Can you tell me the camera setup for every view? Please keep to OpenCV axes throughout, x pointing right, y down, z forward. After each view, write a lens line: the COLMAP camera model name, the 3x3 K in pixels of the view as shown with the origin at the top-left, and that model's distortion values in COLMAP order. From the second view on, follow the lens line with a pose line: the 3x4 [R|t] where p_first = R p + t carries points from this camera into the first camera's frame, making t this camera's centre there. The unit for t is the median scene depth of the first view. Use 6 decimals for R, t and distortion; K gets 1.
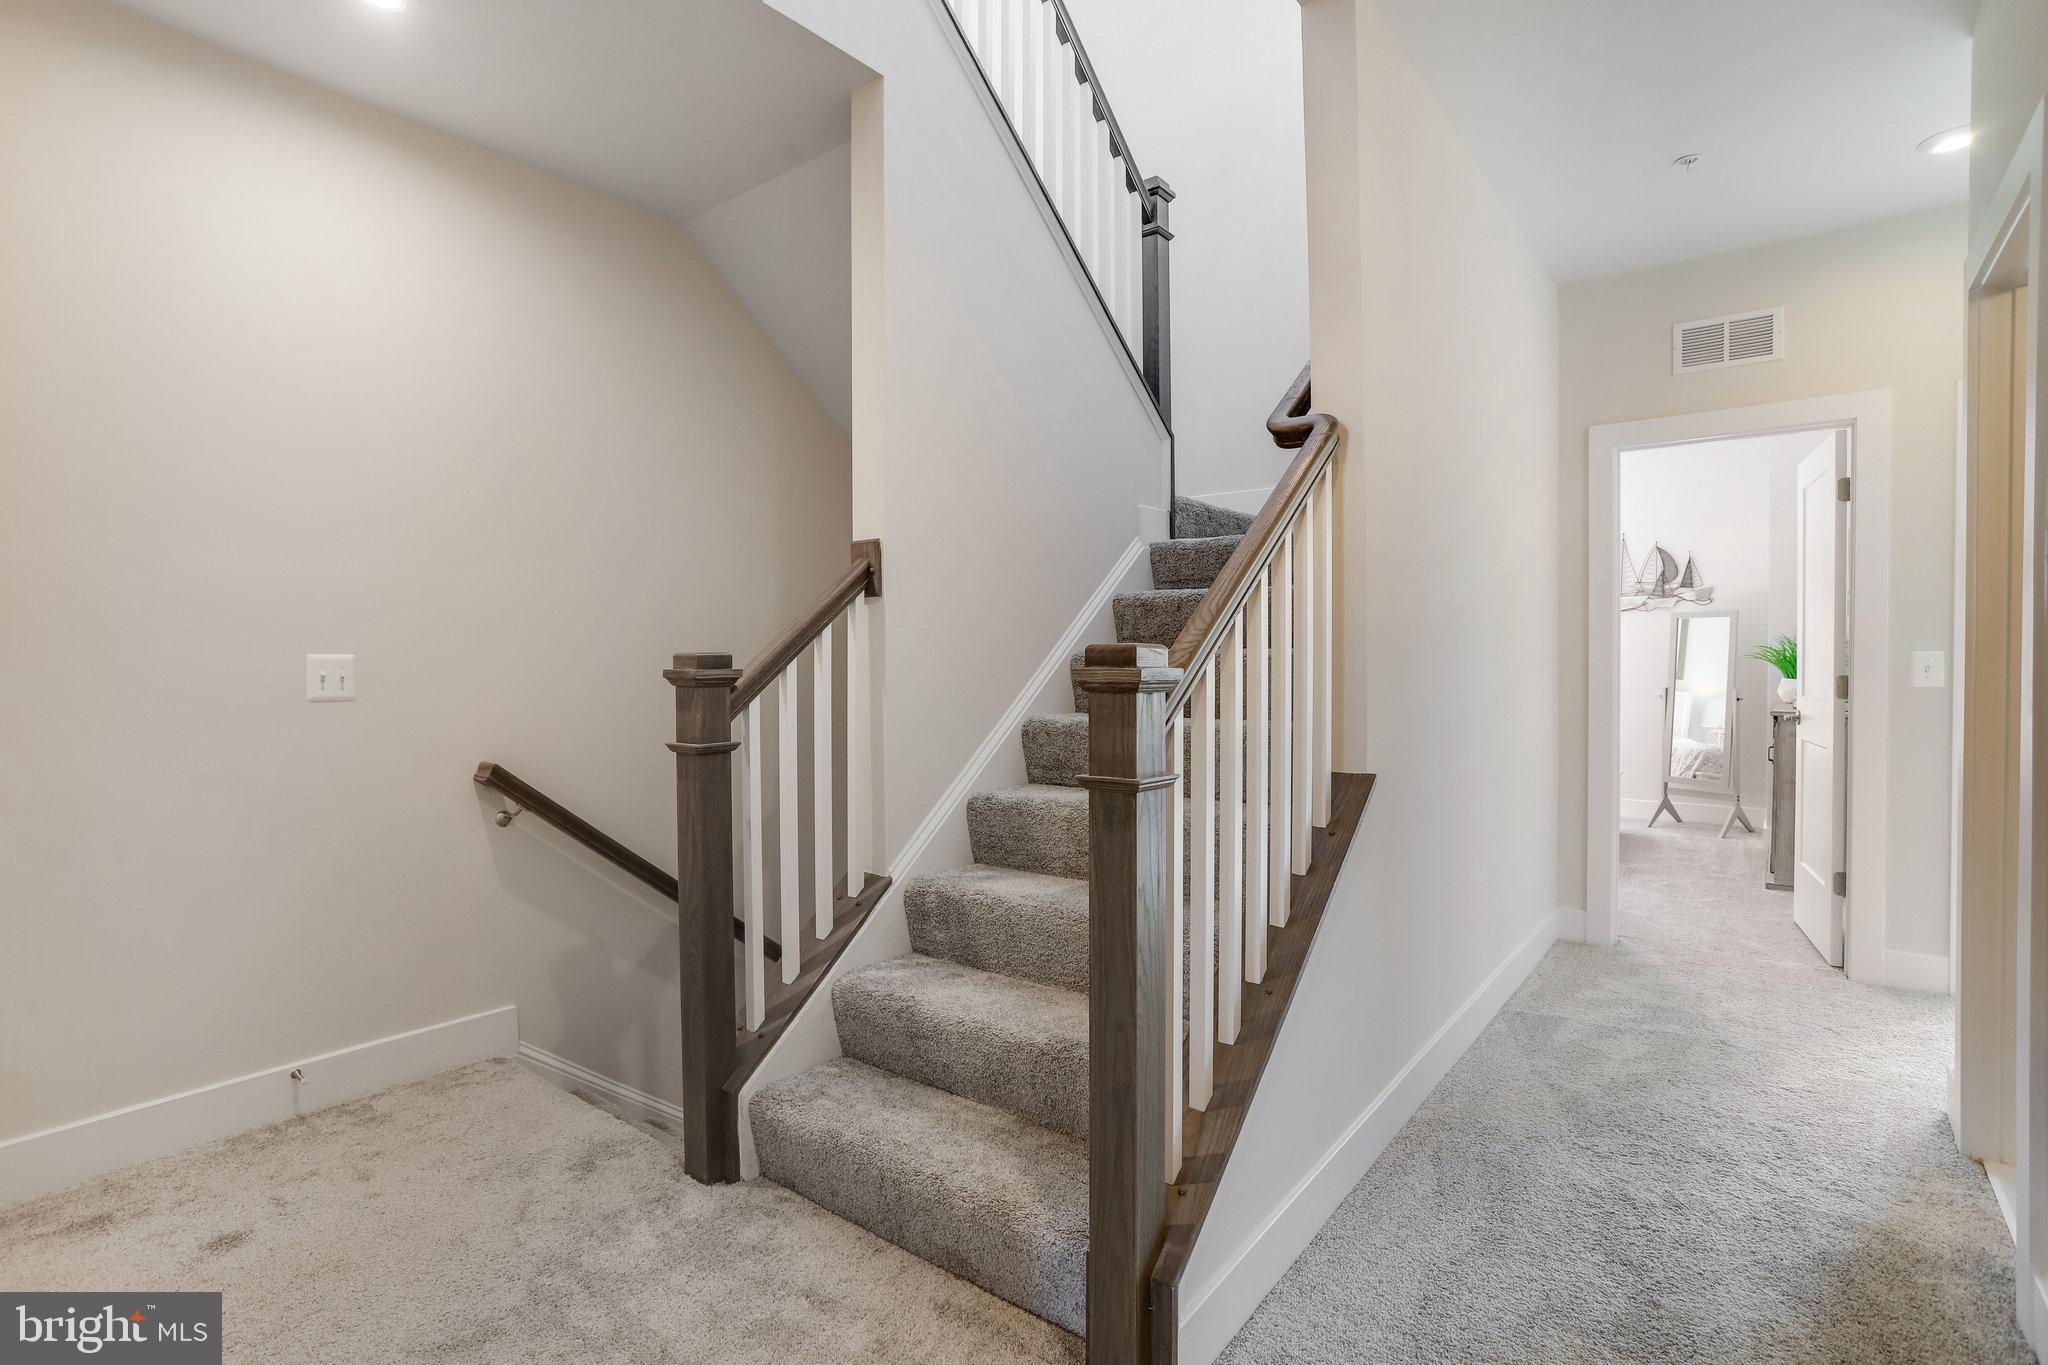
lens RADIAL K [[1013.5, 0, 1019.9], [0, 1013.5, 678.5], [0, 0, 1]] dist [-0.062287, 0.039463]
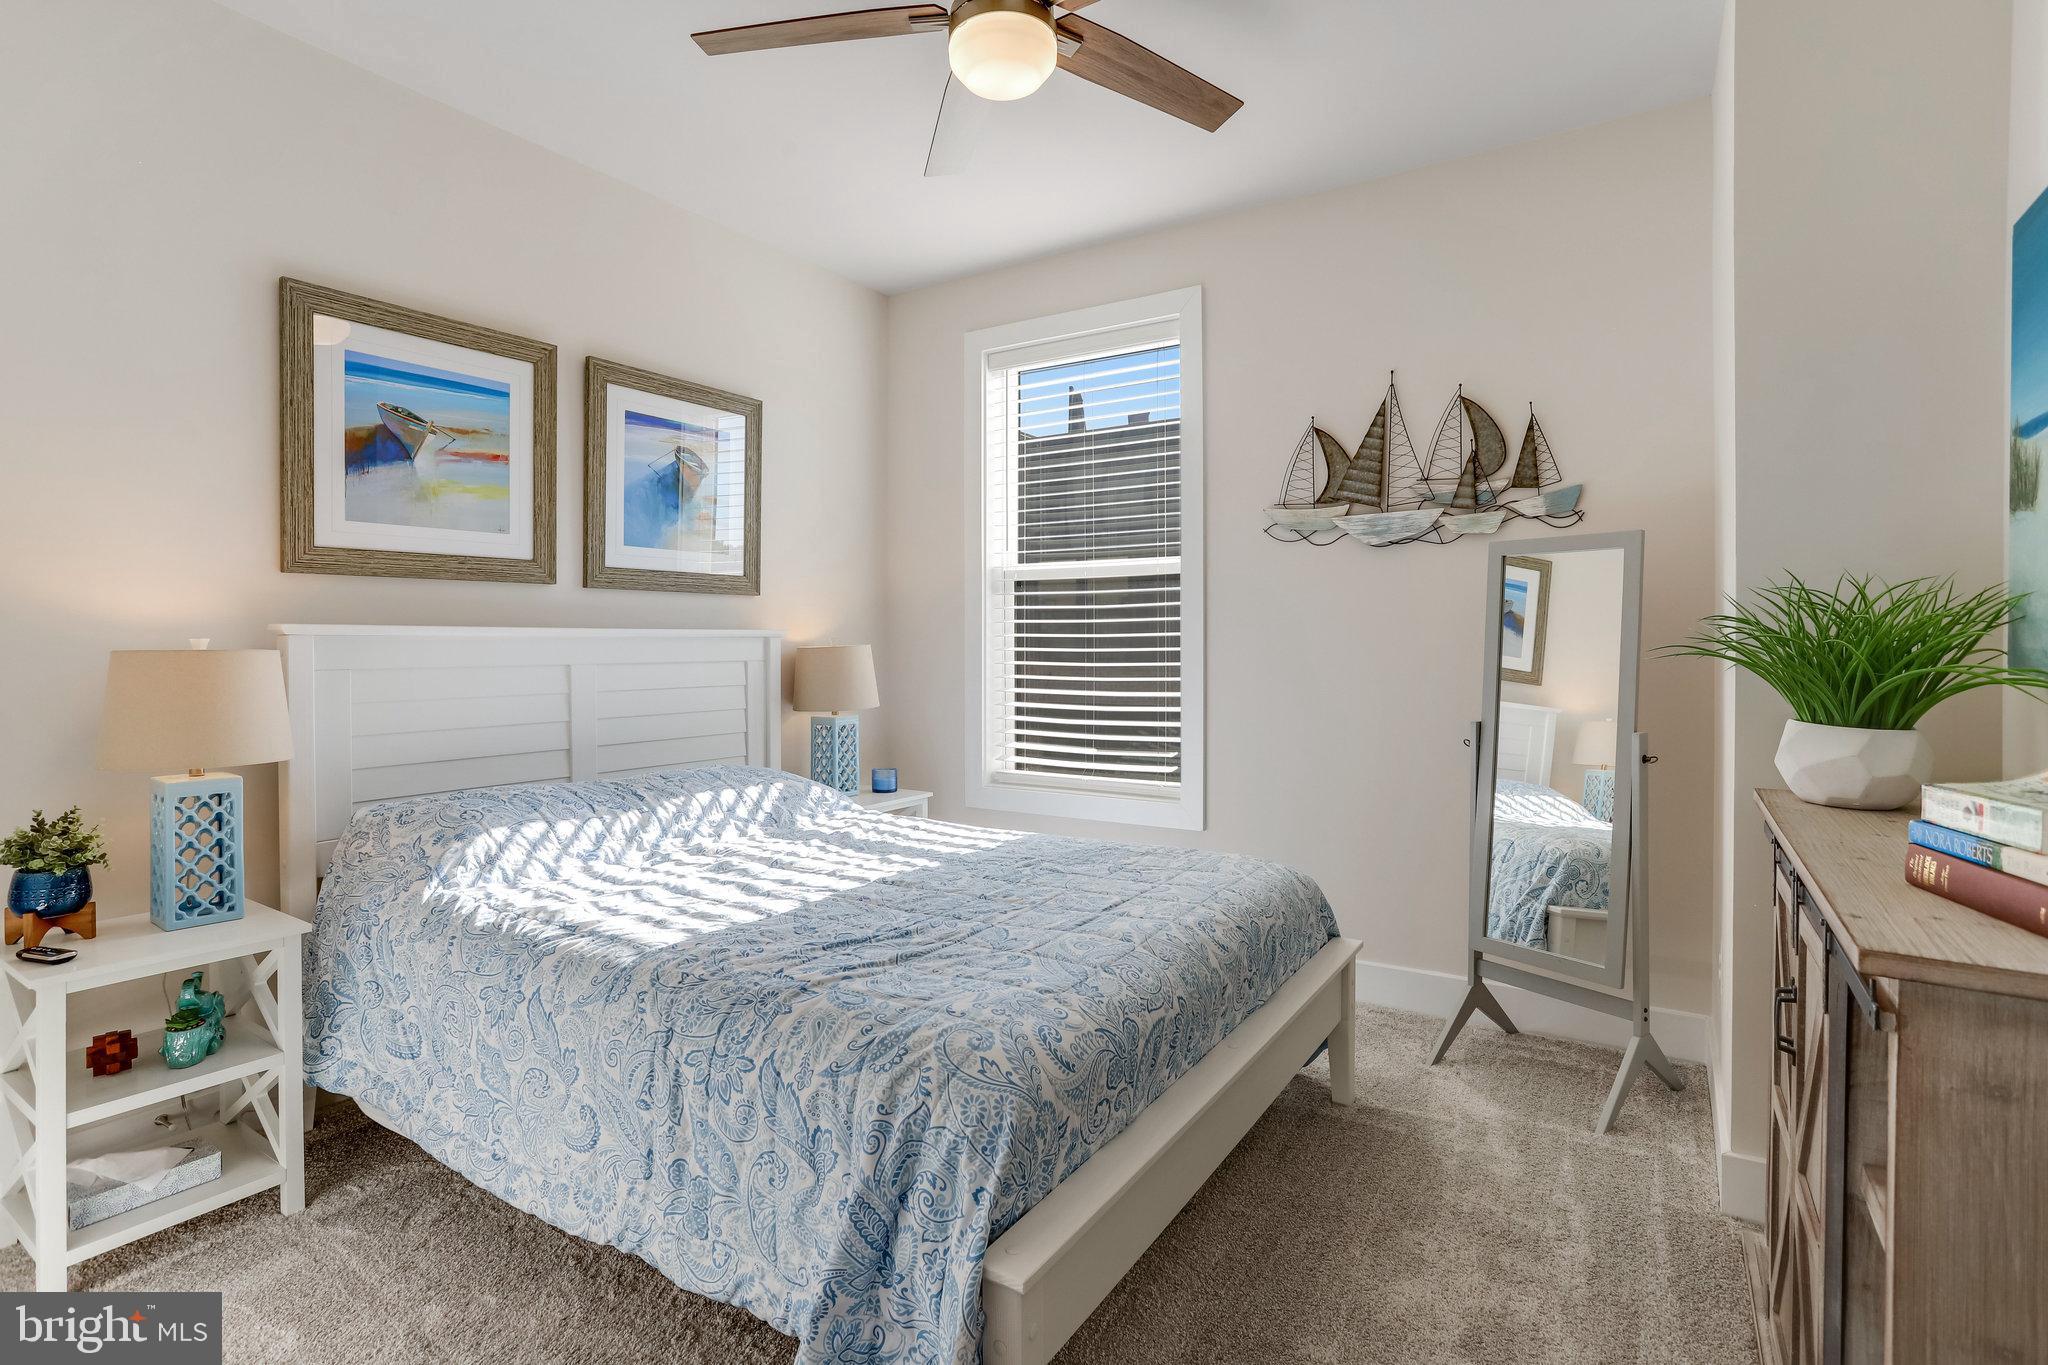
lens RADIAL K [[1012.6, 0, 998.5], [0, 1012.6, 637.1], [0, 0, 1]] dist [-0.060856, 0.034893]
pose [[0.997456, 0.002470, 0.071248, 0.414546], [-0.001098, 0.999813, -0.019291, -0.017596], [-0.071282, 0.019163, 0.997272, 0.588284]]
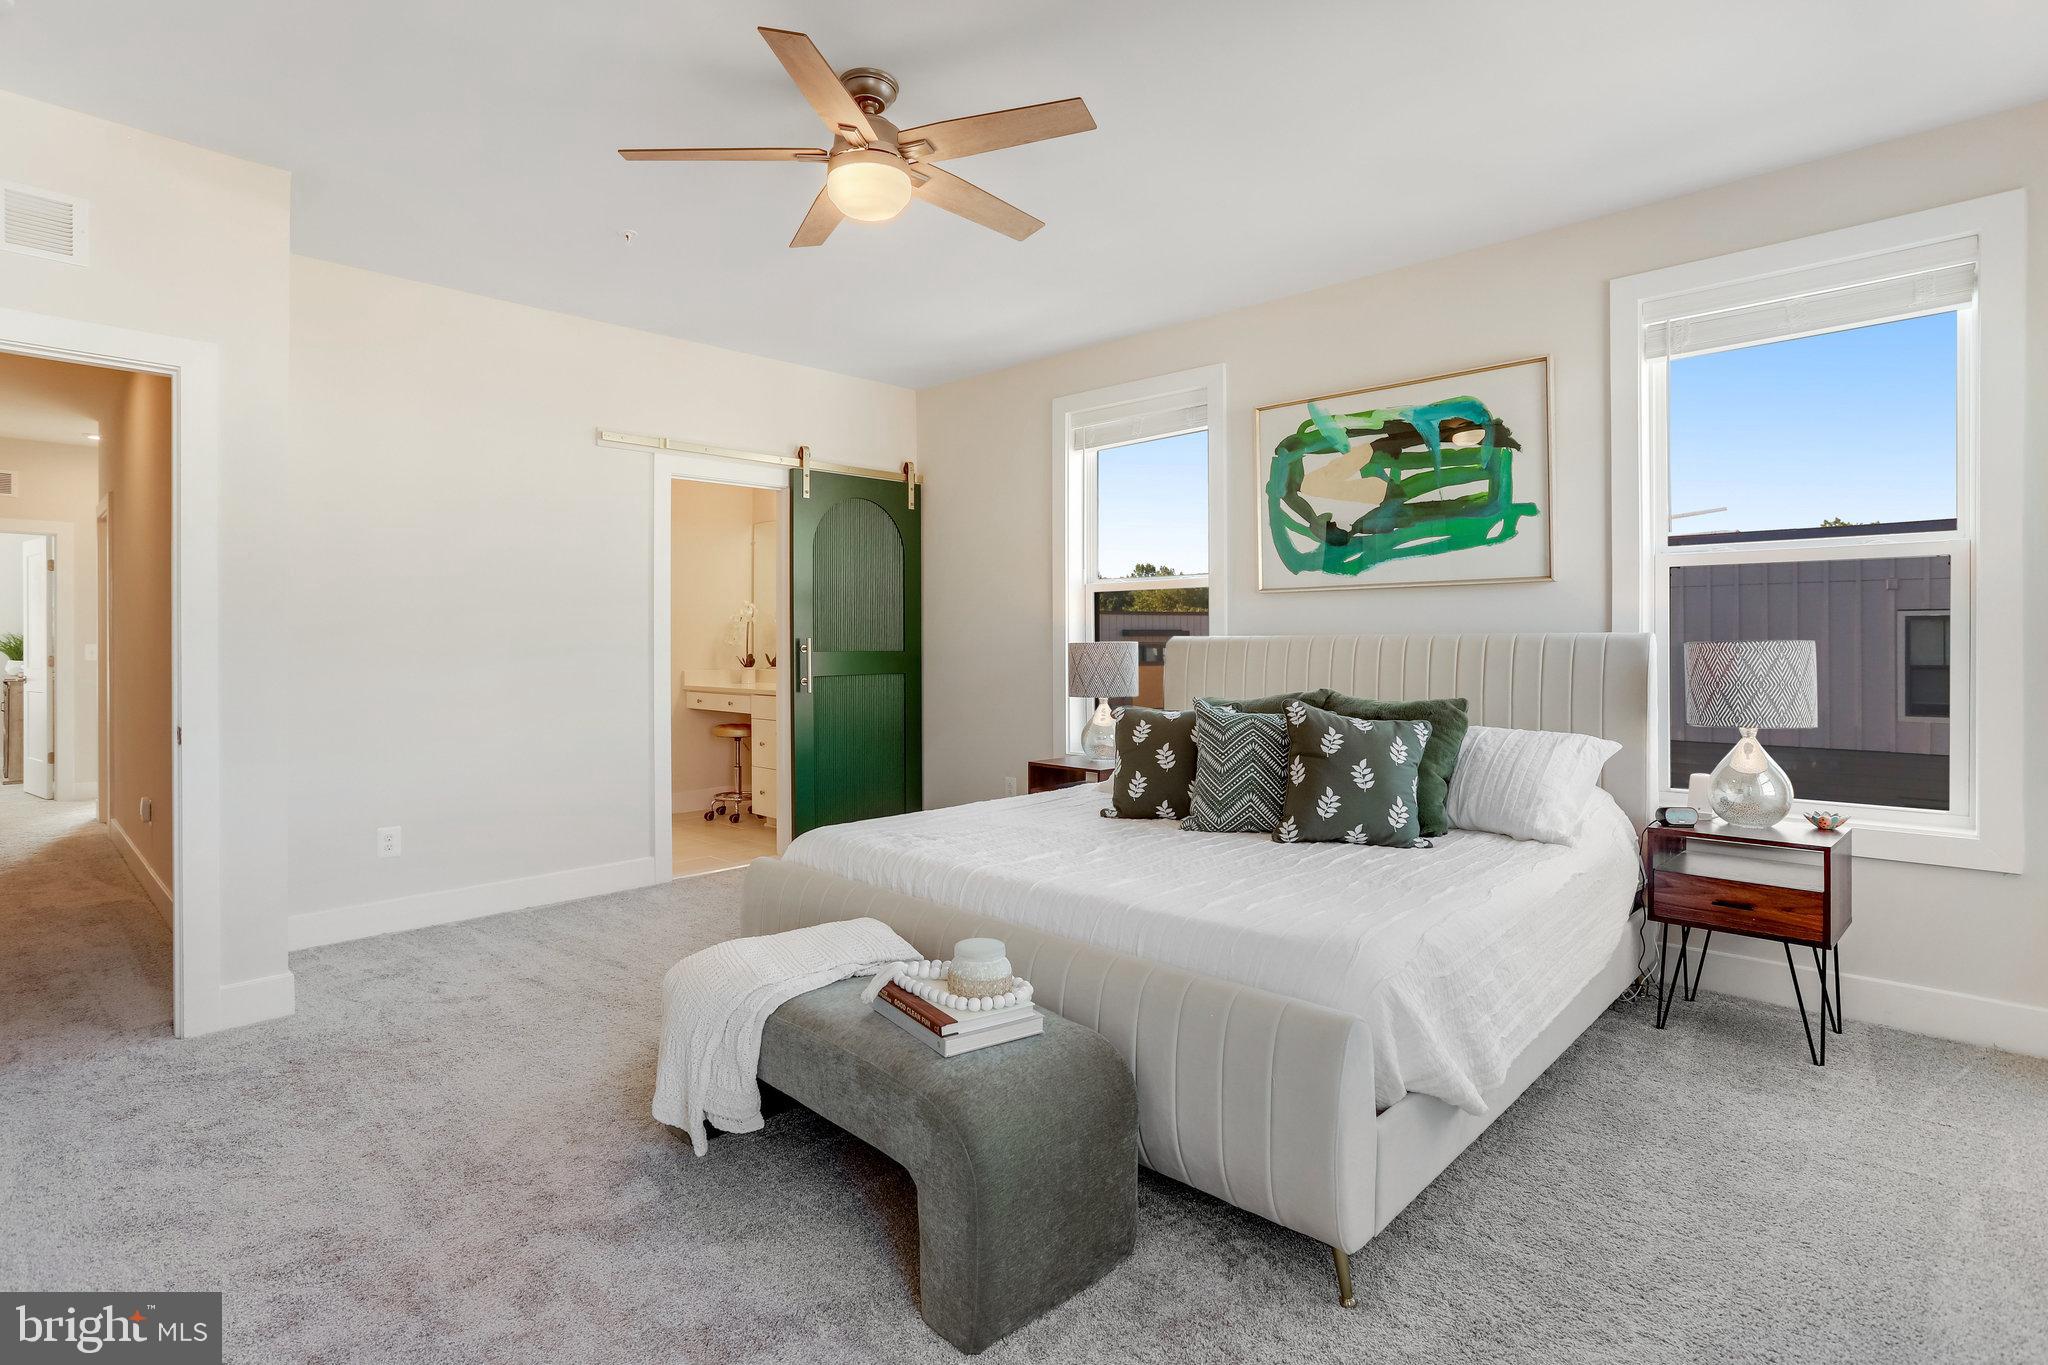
lens RADIAL K [[1012.6, 0, 998.5], [0, 1012.6, 637.1], [0, 0, 1]] dist [-0.060856, 0.034893]
pose [[0.110336, 0.008736, 0.993856, -0.597891], [0.022784, 0.999676, -0.011316, 0.015725], [-0.993633, 0.023892, 0.110102, -0.716554]]
